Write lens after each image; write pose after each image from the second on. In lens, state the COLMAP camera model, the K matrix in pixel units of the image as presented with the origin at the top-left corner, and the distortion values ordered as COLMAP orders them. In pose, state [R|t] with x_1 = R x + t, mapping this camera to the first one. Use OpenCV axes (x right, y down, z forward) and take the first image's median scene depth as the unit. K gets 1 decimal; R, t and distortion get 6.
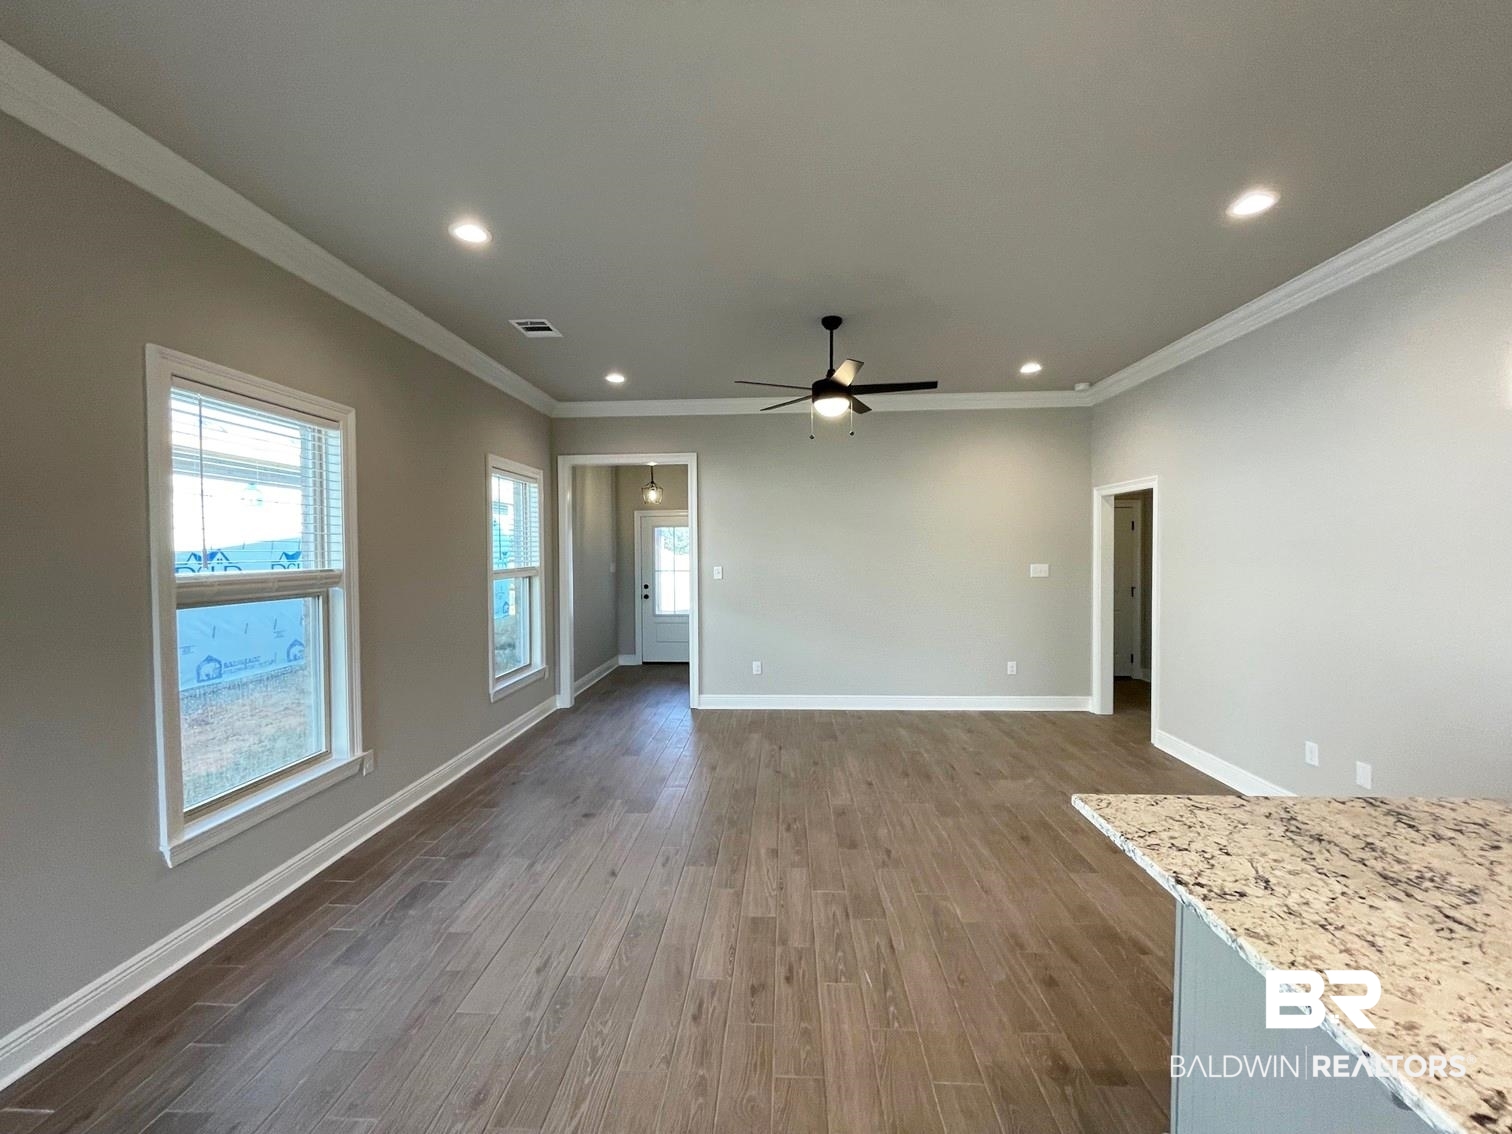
lens RADIAL K [[608.6, 0, 754.9], [0, 608.6, 563.8], [0, 0, 1]] dist [-0.002202, -0.000459]
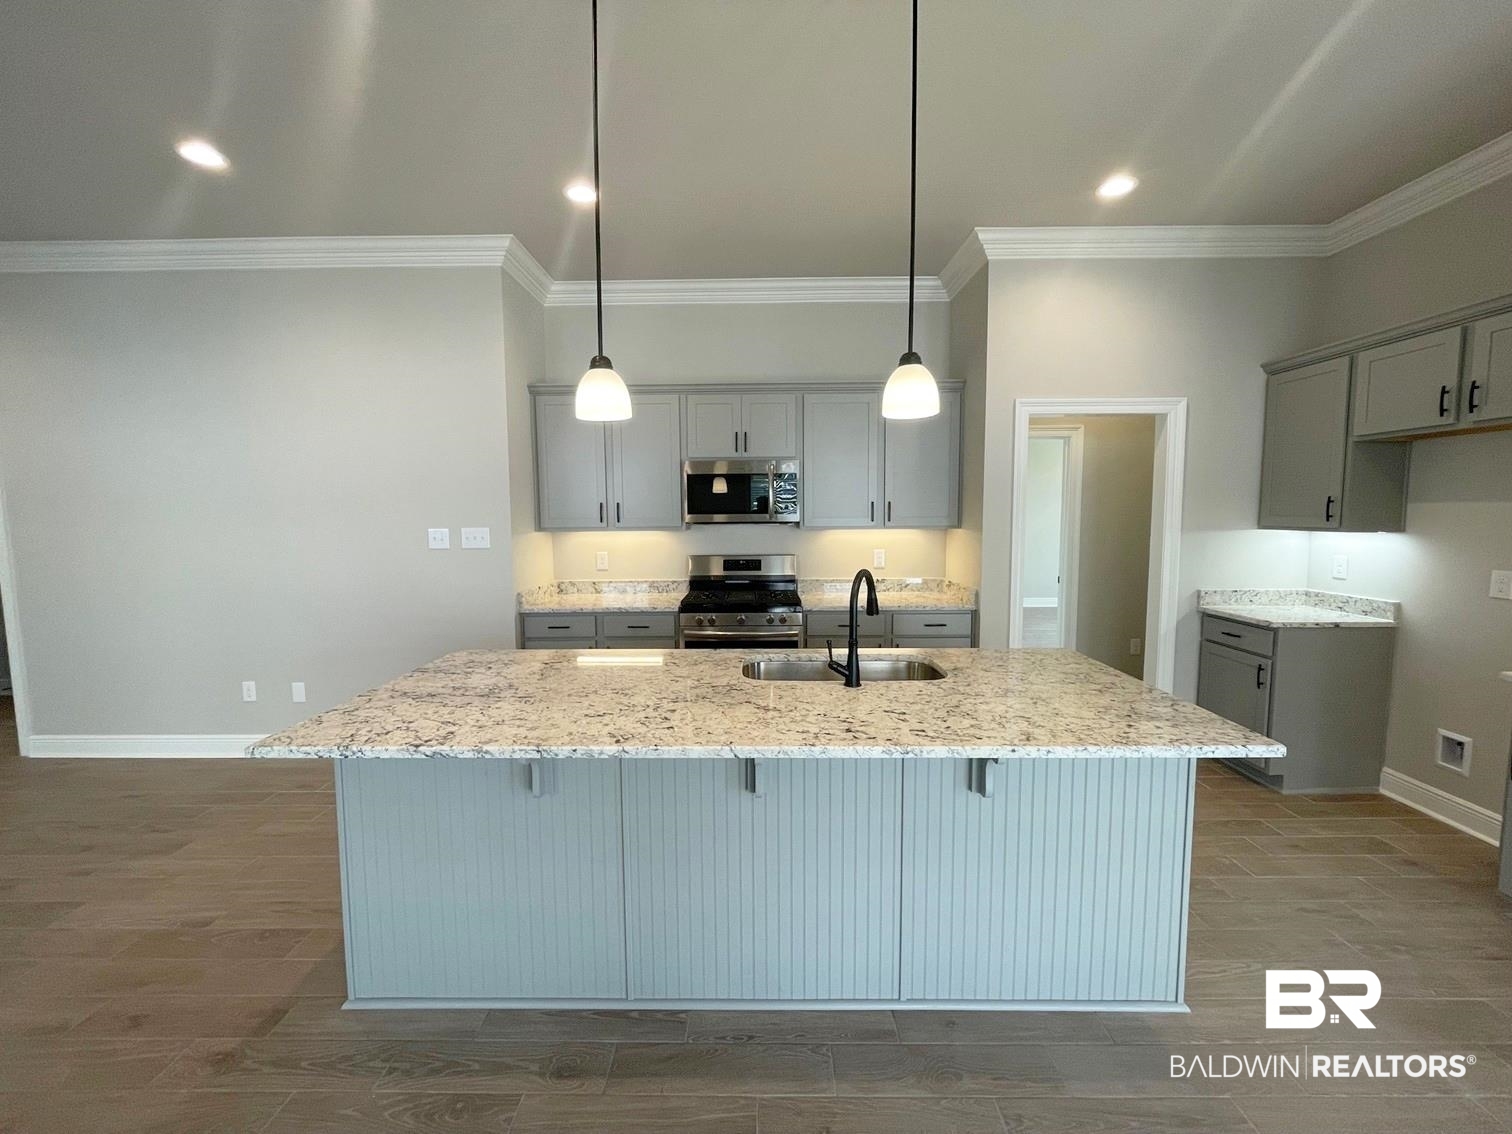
lens RADIAL K [[608.6, 0, 754.9], [0, 608.6, 563.8], [0, 0, 1]] dist [-0.002202, -0.000459]
pose [[-0.038579, -0.078094, 0.996199, -0.212904], [0.030166, 0.996396, 0.079277, 0.022448], [-0.998800, 0.033110, -0.036084, 0.118624]]
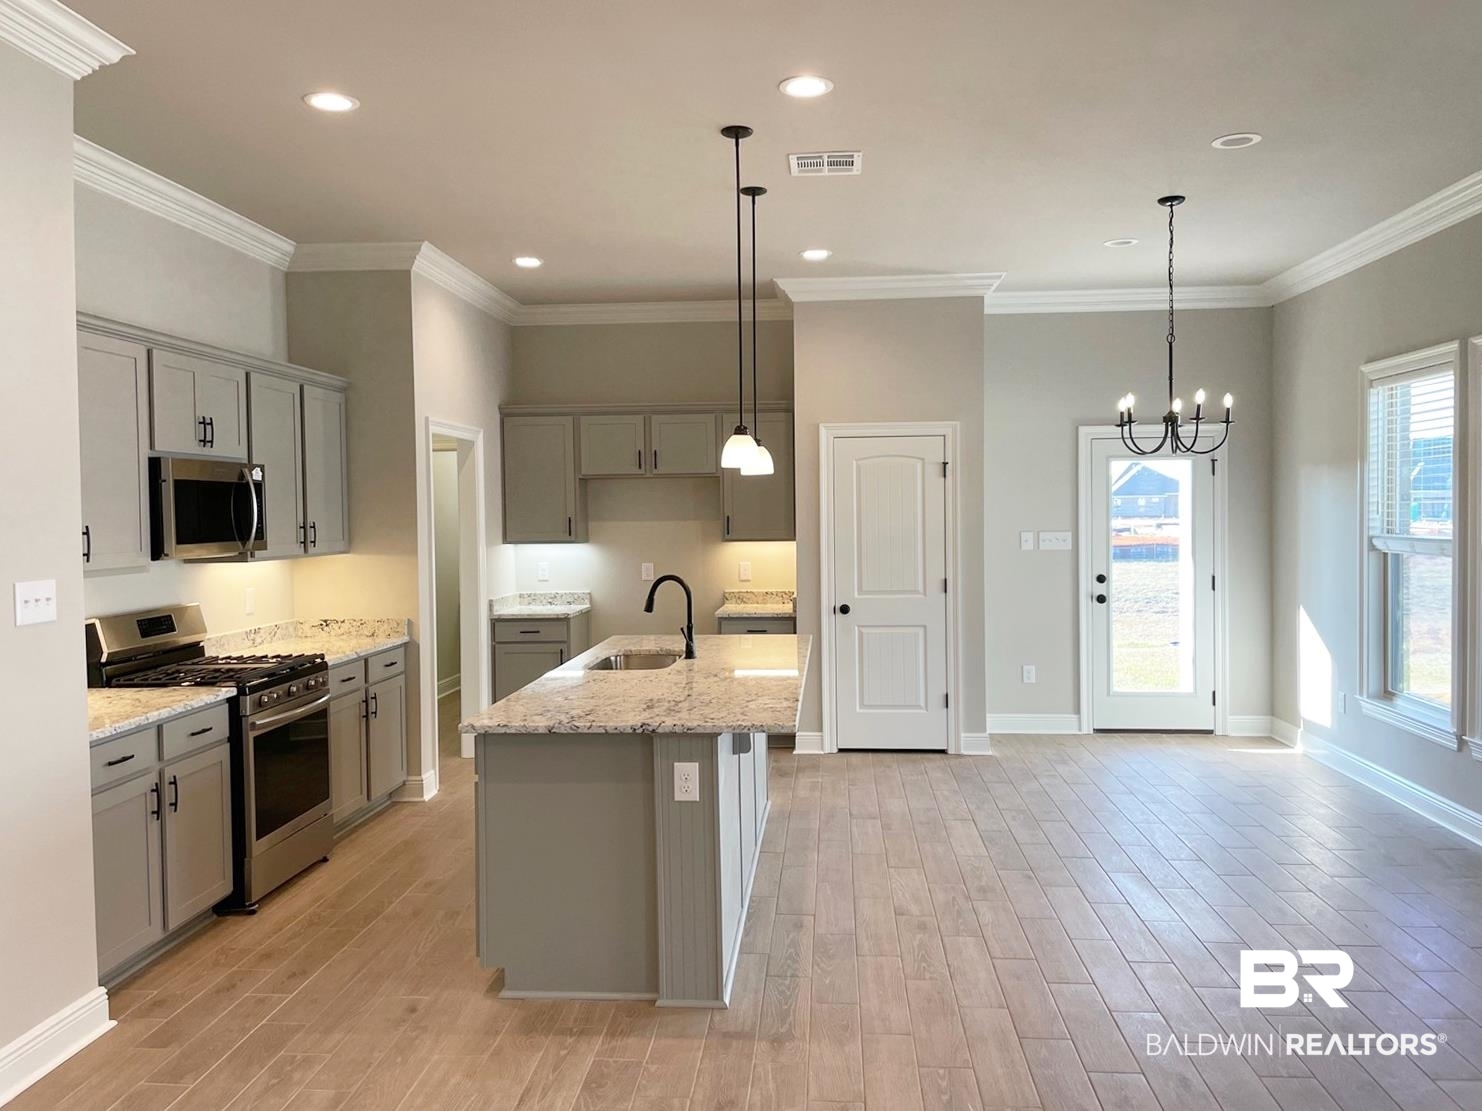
lens RADIAL K [[1146.9, 0, 742.3], [0, 1146.9, 550.6], [0, 0, 1]] dist [-0.001325, -0.001328]
pose [[-0.999478, 0.021179, 0.024410, 0.280486], [0.022536, 0.998134, 0.056747, -0.038081], [-0.023163, 0.057268, -0.998090, 1.575693]]
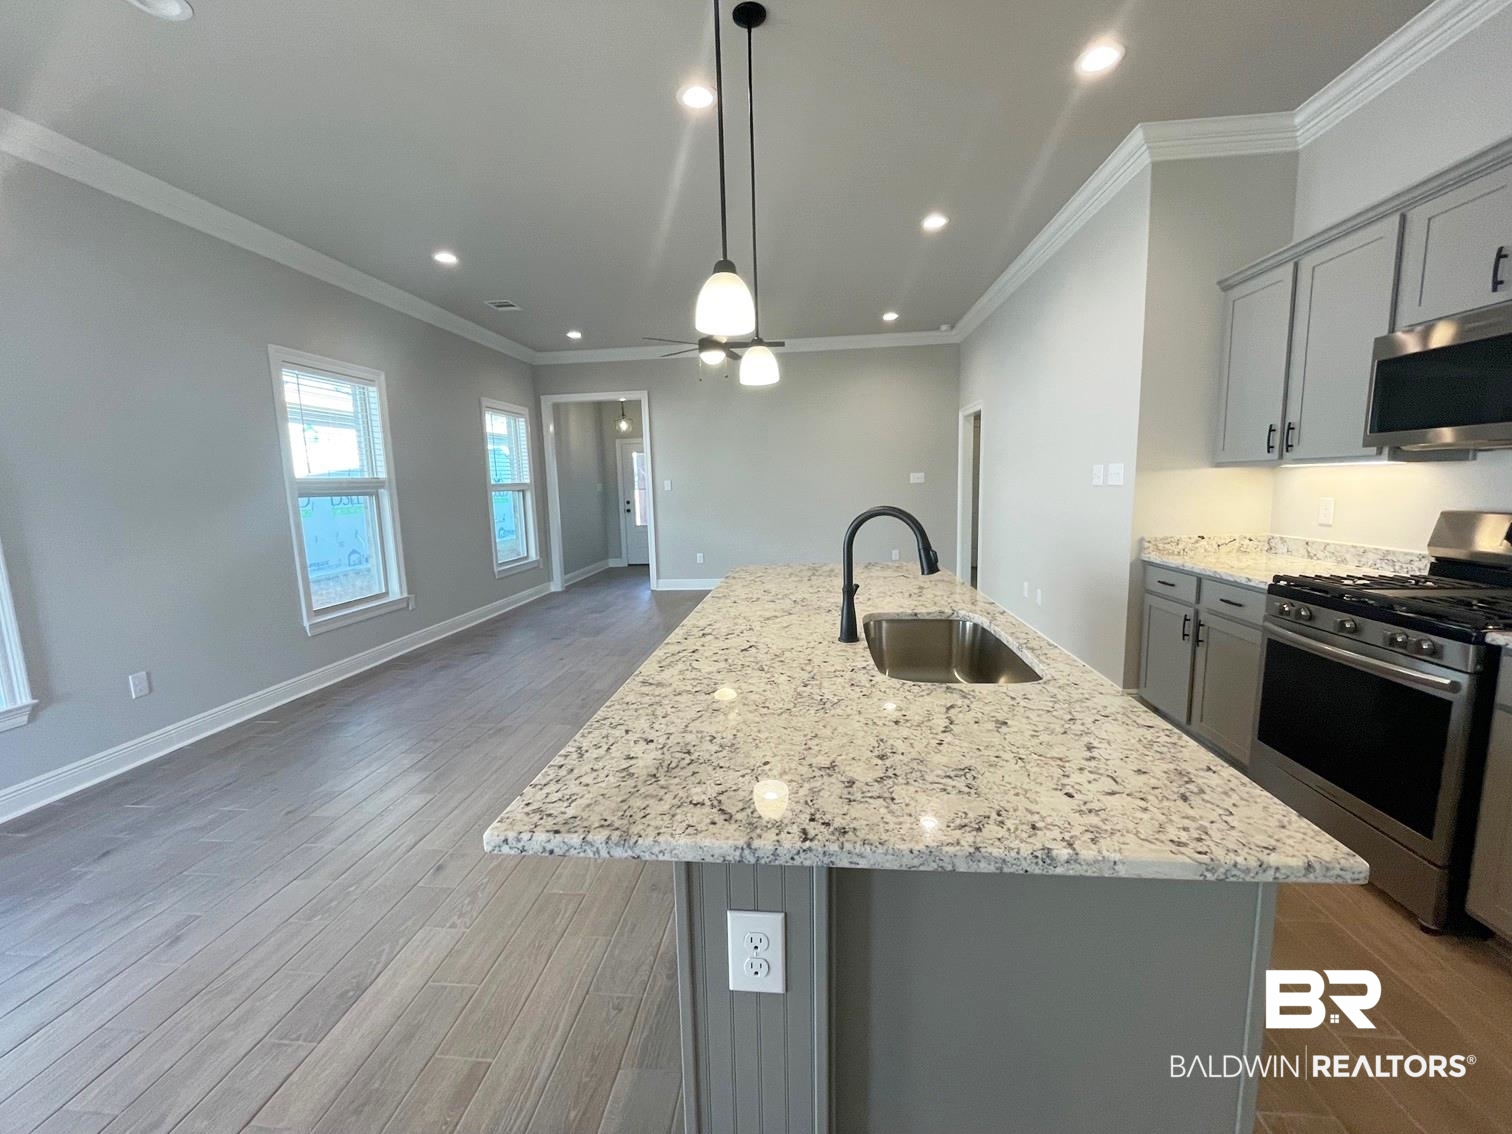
lens RADIAL K [[608.6, 0, 754.9], [0, 608.6, 563.8], [0, 0, 1]] dist [-0.002202, -0.000459]
pose [[0.998572, -0.014807, -0.051337, 0.344609], [0.020498, 0.993477, 0.112175, 0.072073], [0.049342, -0.113068, 0.992361, -0.525577]]
